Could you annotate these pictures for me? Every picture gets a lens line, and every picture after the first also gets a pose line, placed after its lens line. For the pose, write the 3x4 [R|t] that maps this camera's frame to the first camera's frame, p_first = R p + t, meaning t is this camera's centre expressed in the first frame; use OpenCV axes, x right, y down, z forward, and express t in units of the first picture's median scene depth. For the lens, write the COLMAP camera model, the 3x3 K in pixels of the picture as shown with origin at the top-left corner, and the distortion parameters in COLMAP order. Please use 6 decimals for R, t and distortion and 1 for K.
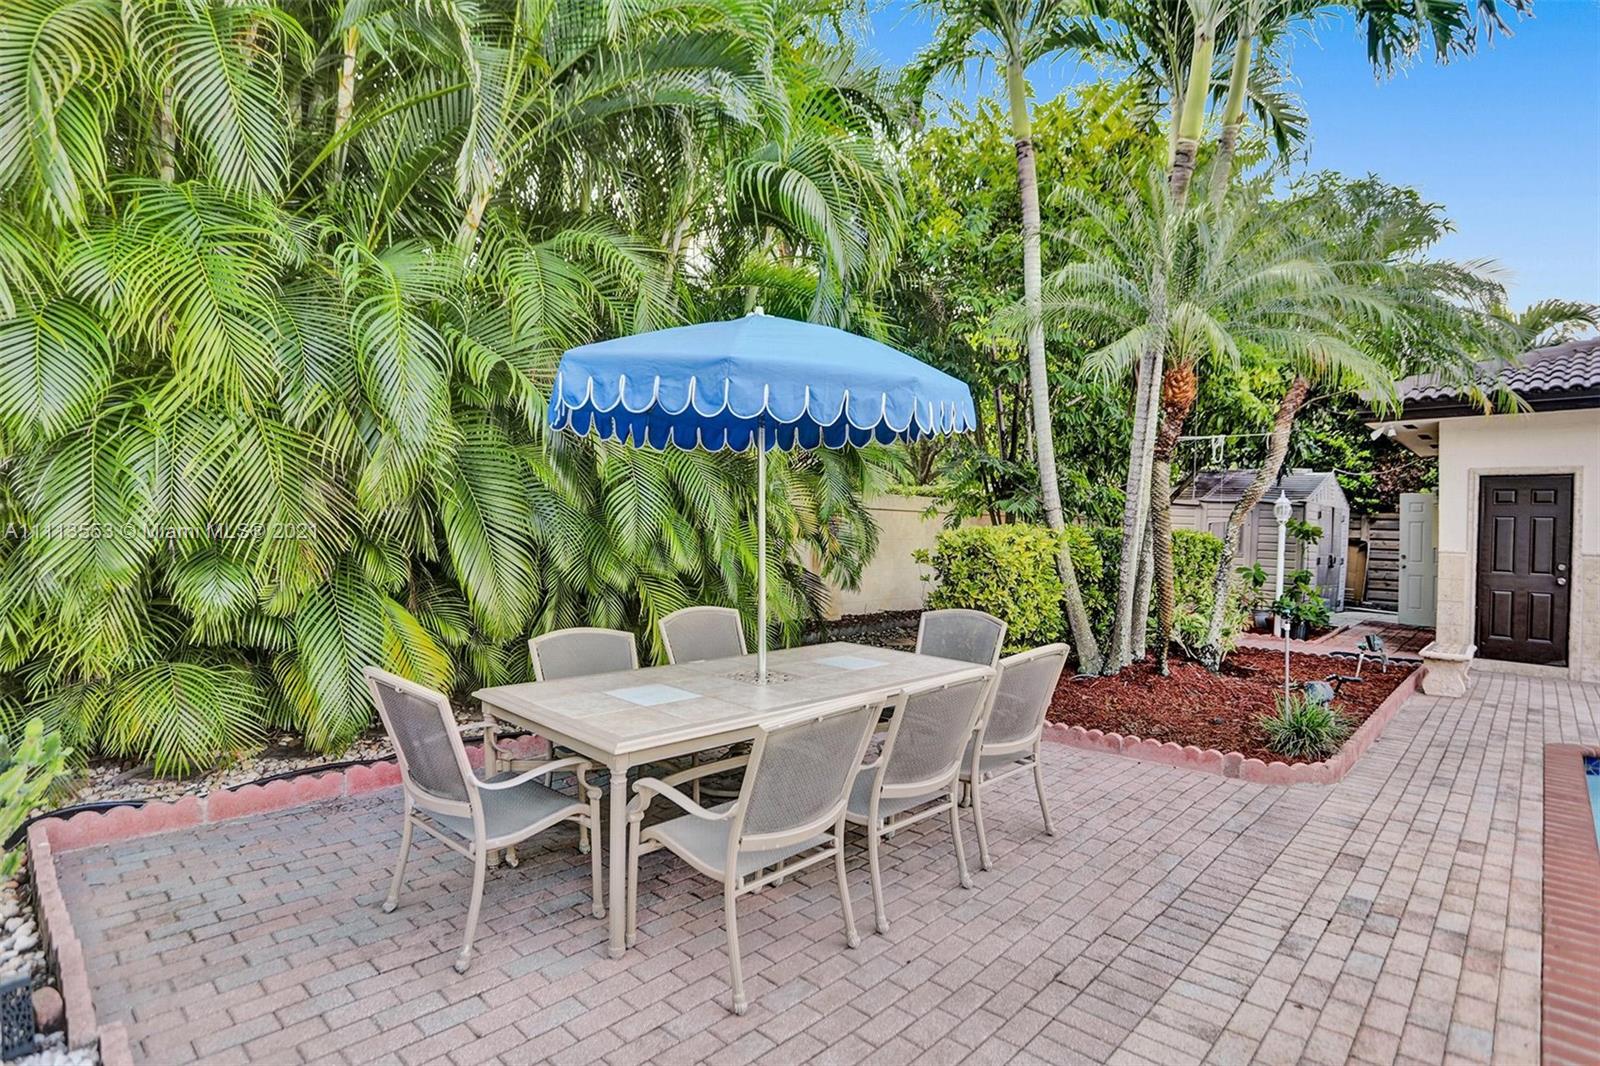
lens RADIAL K [[798.3, 0, 789.6], [0, 798.3, 540.3], [0, 0, 1]] dist [-0.053231, 0.018946]
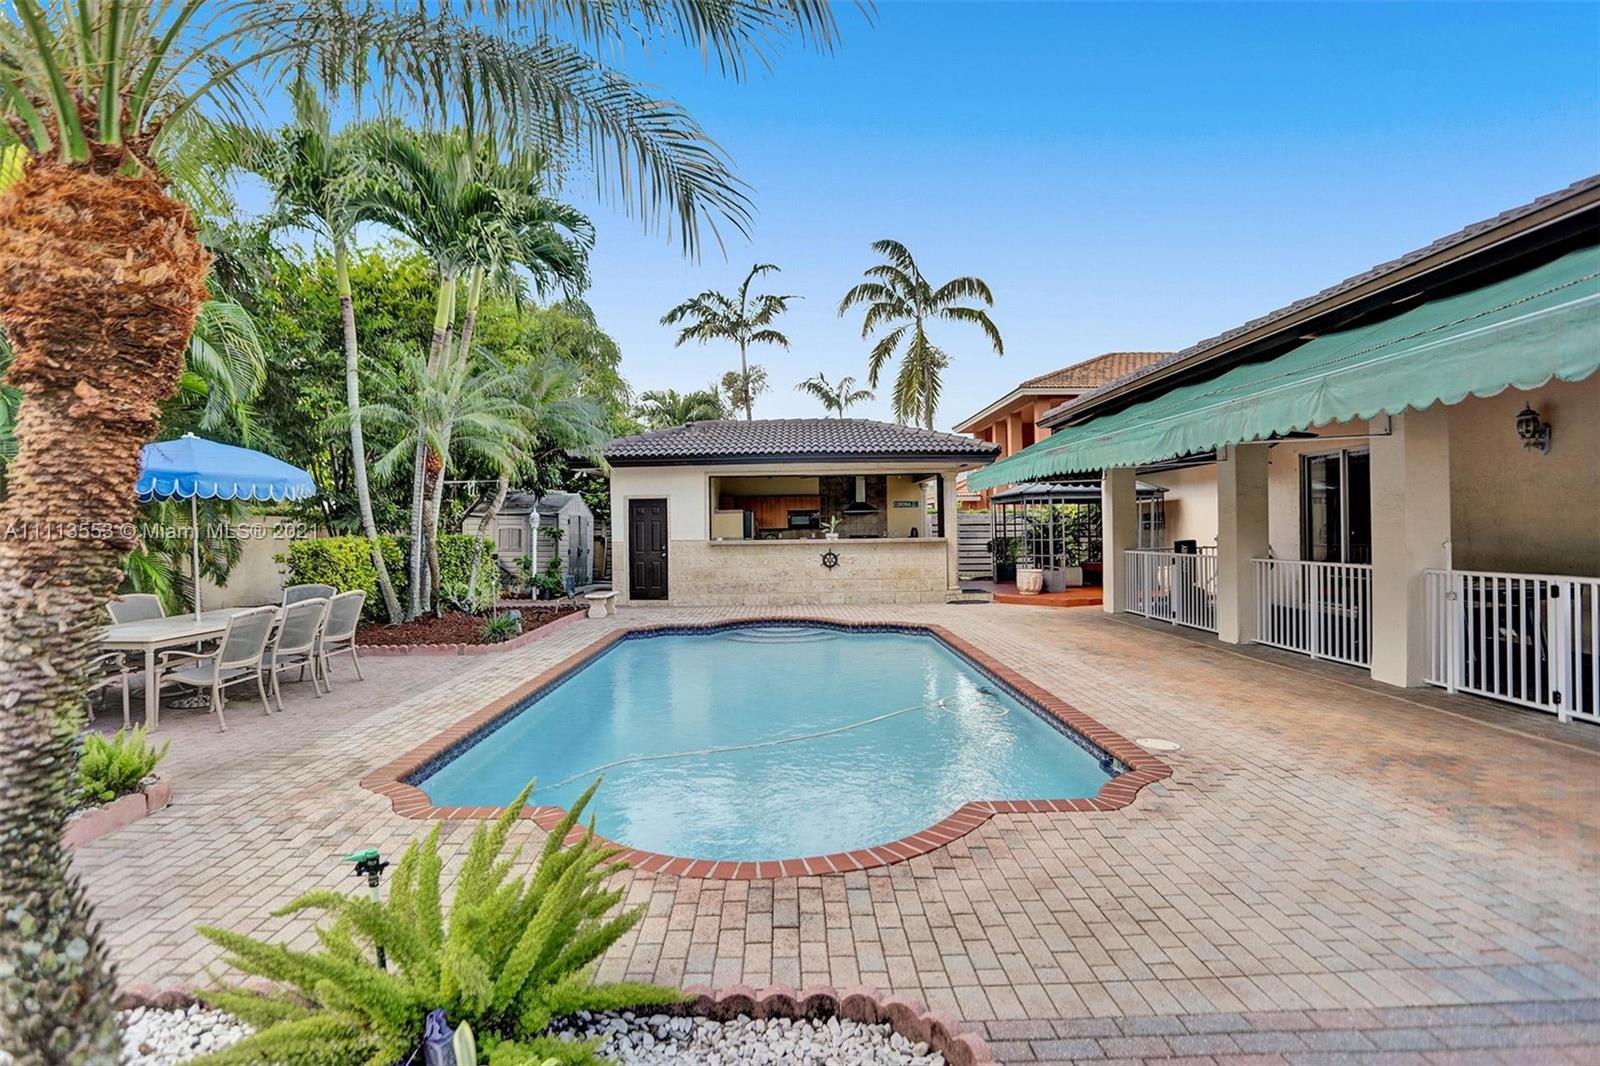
lens RADIAL K [[798.3, 0, 808.7], [0, 798.3, 525.6], [0, 0, 1]] dist [-0.053231, 0.018946]
pose [[0.703698, -0.024151, 0.710089, -0.184494], [0.040015, 0.999183, -0.005672, 0.005245], [-0.709372, 0.032405, 0.704089, -0.794081]]
